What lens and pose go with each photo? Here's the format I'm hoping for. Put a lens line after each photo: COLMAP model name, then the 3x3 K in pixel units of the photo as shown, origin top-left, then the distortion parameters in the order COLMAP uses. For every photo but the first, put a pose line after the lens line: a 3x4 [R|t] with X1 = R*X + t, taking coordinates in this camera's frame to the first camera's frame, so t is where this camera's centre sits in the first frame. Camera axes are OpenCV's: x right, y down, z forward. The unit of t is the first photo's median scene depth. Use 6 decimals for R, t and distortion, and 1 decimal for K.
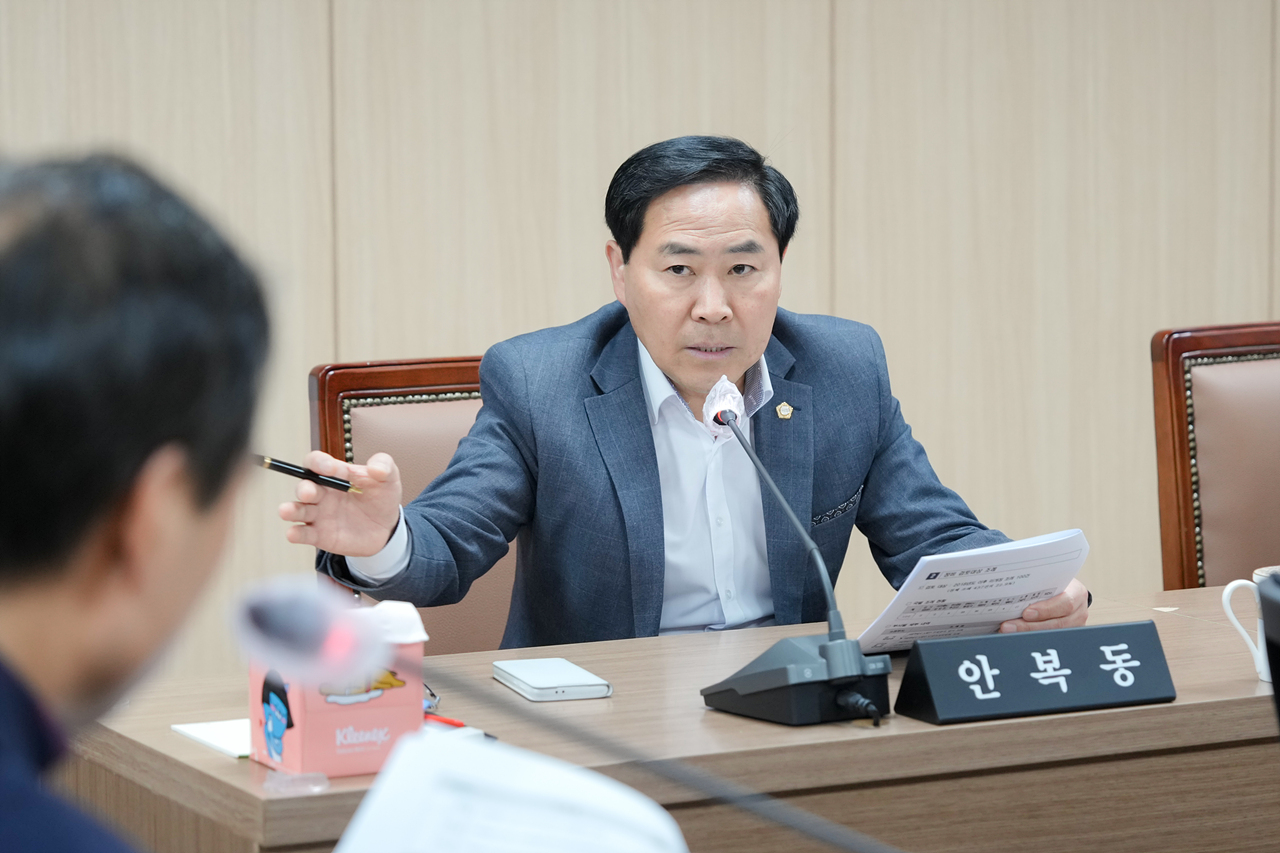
lens RADIAL K [[4468.1, 0, 640.0], [0, 4468.1, 426.5], [0, 0, 1]] dist [0.113676, -3.170359]
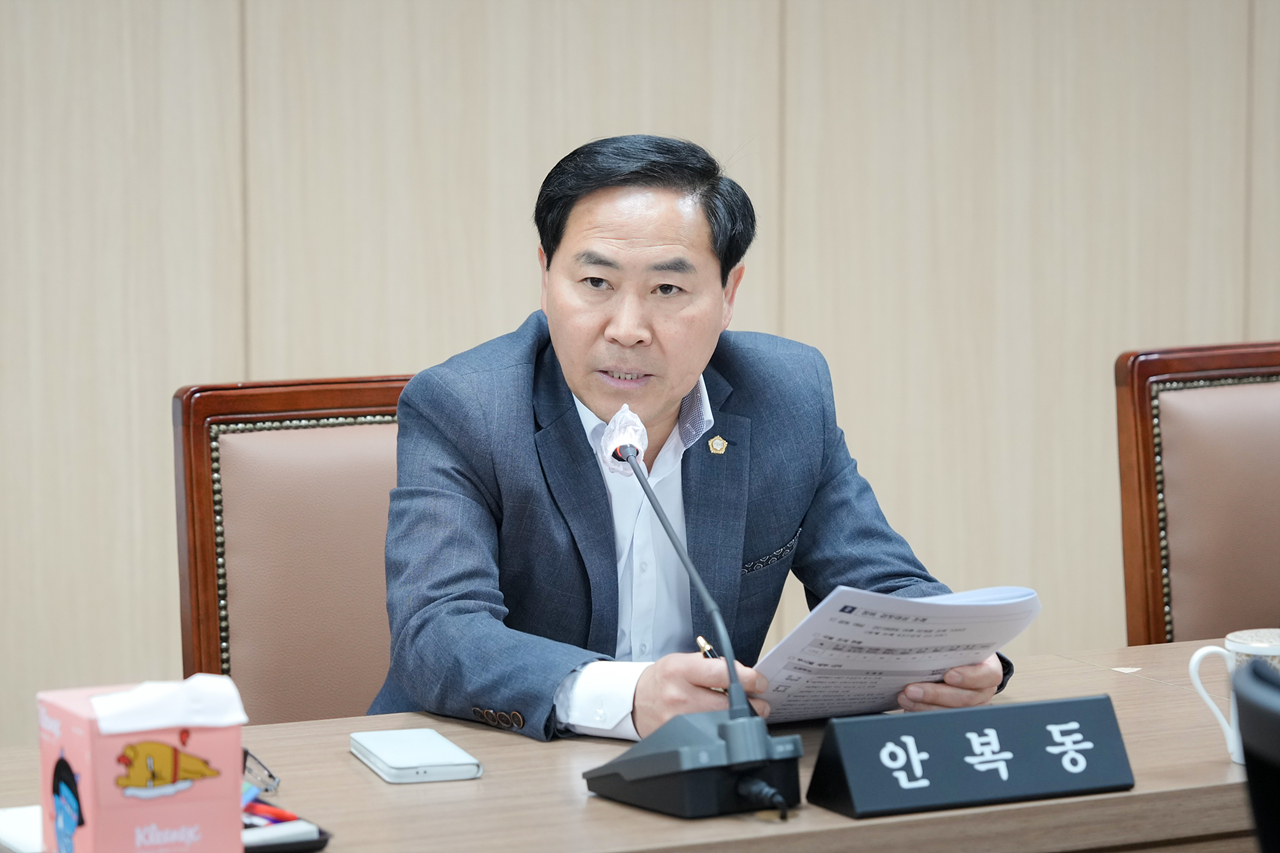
lens RADIAL K [[4468.1, 0, 640.0], [0, 4468.1, 426.5], [0, 0, 1]] dist [0.113676, -3.170359]
pose [[0.999964, 0.006309, 0.005714, 0.014480], [-0.006298, 0.999978, -0.002025, -0.004485], [-0.005727, 0.001988, 0.999982, 0.104933]]
